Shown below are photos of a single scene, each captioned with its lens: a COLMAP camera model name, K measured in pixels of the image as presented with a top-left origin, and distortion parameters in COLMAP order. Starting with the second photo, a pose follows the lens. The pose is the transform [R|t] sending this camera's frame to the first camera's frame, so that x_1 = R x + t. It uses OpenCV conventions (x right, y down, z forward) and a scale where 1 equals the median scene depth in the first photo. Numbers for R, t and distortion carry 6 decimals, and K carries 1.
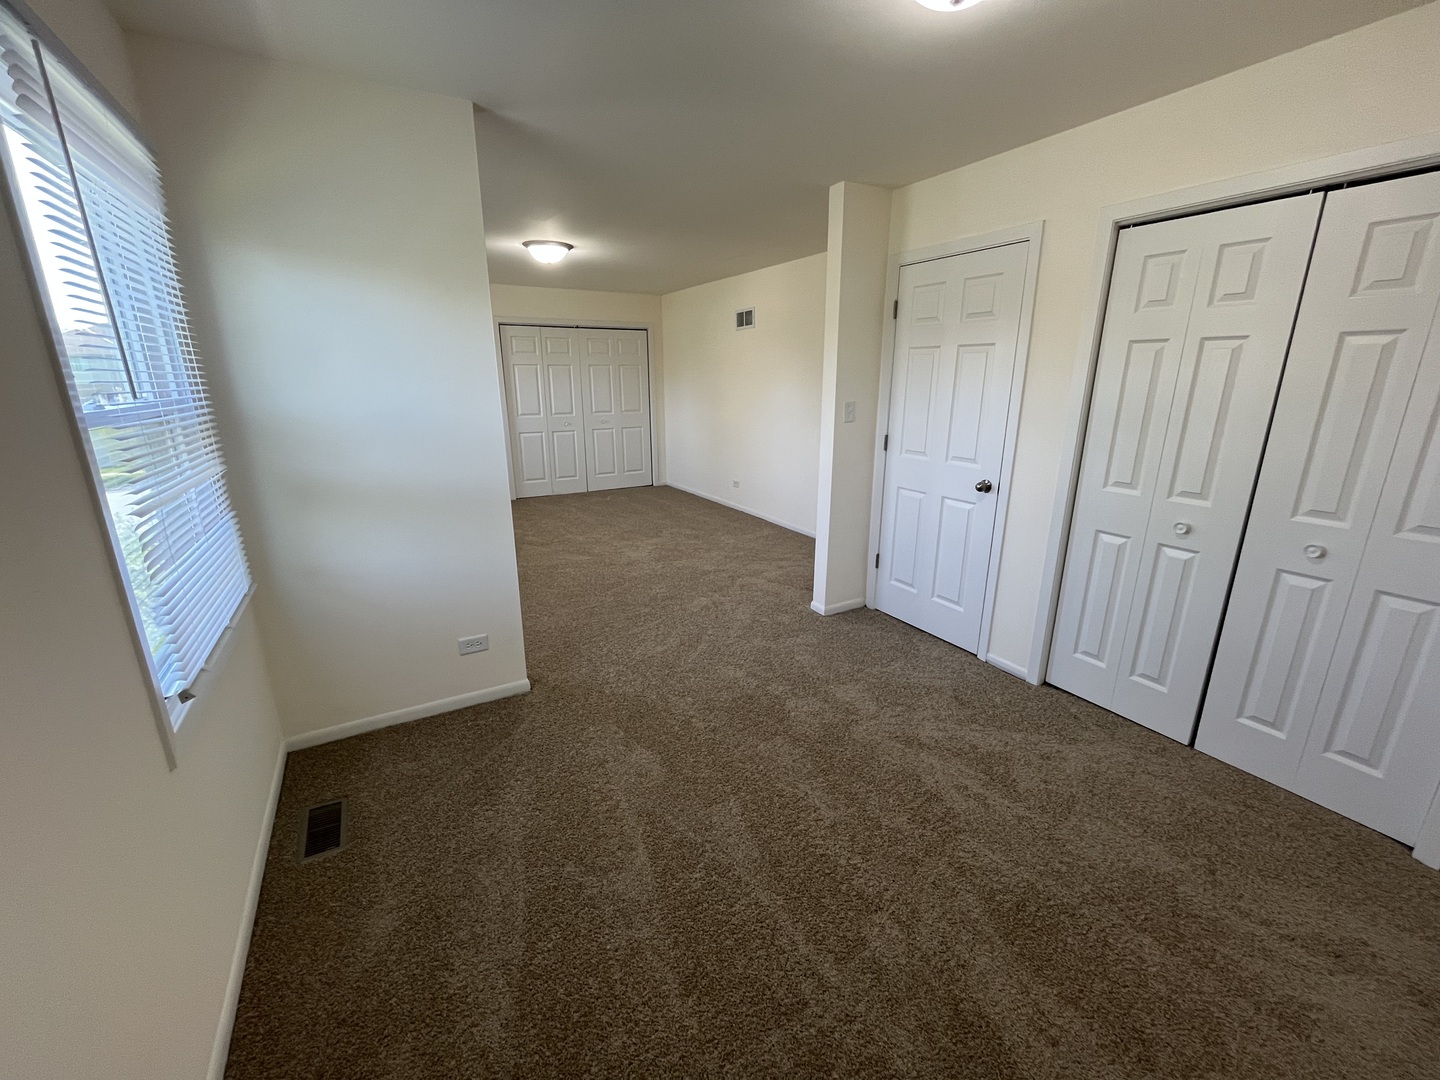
lens RADIAL K [[584.0, 0, 718.3], [0, 584.0, 537.9], [0, 0, 1]] dist [0.000906, 0.000205]
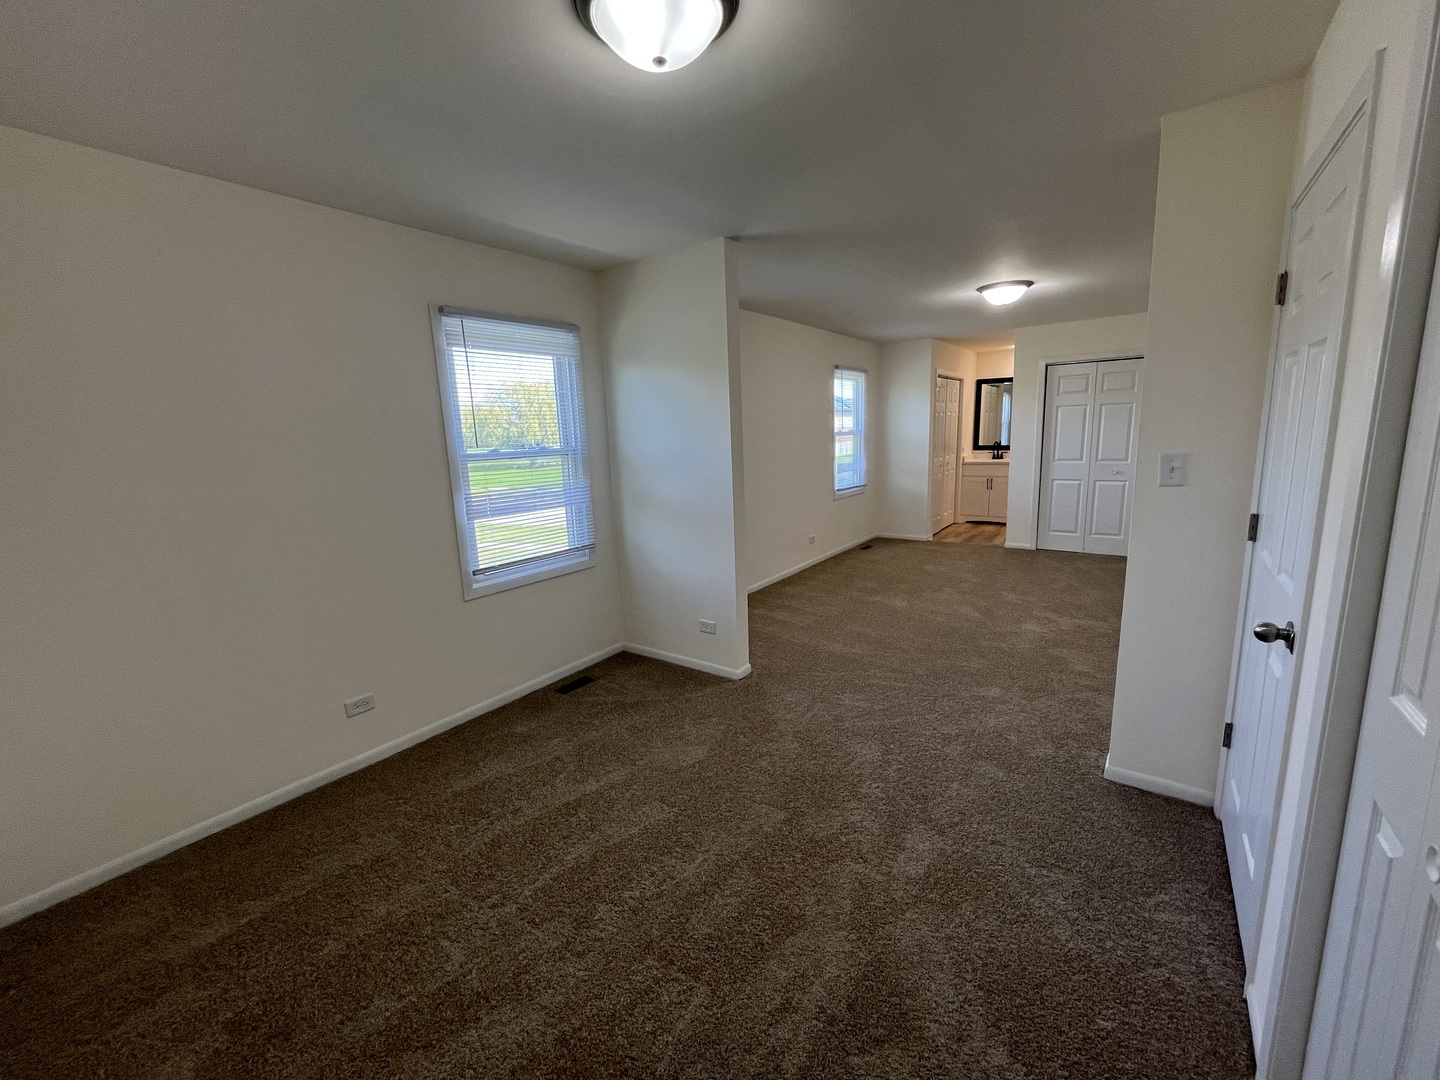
lens RADIAL K [[584.0, 0, 718.3], [0, 584.0, 537.9], [0, 0, 1]] dist [0.000906, 0.000205]
pose [[0.408437, 0.149654, -0.900435, 0.736781], [-0.209728, 0.975462, 0.066991, -0.106622], [0.888365, 0.161485, 0.429802, 0.398417]]
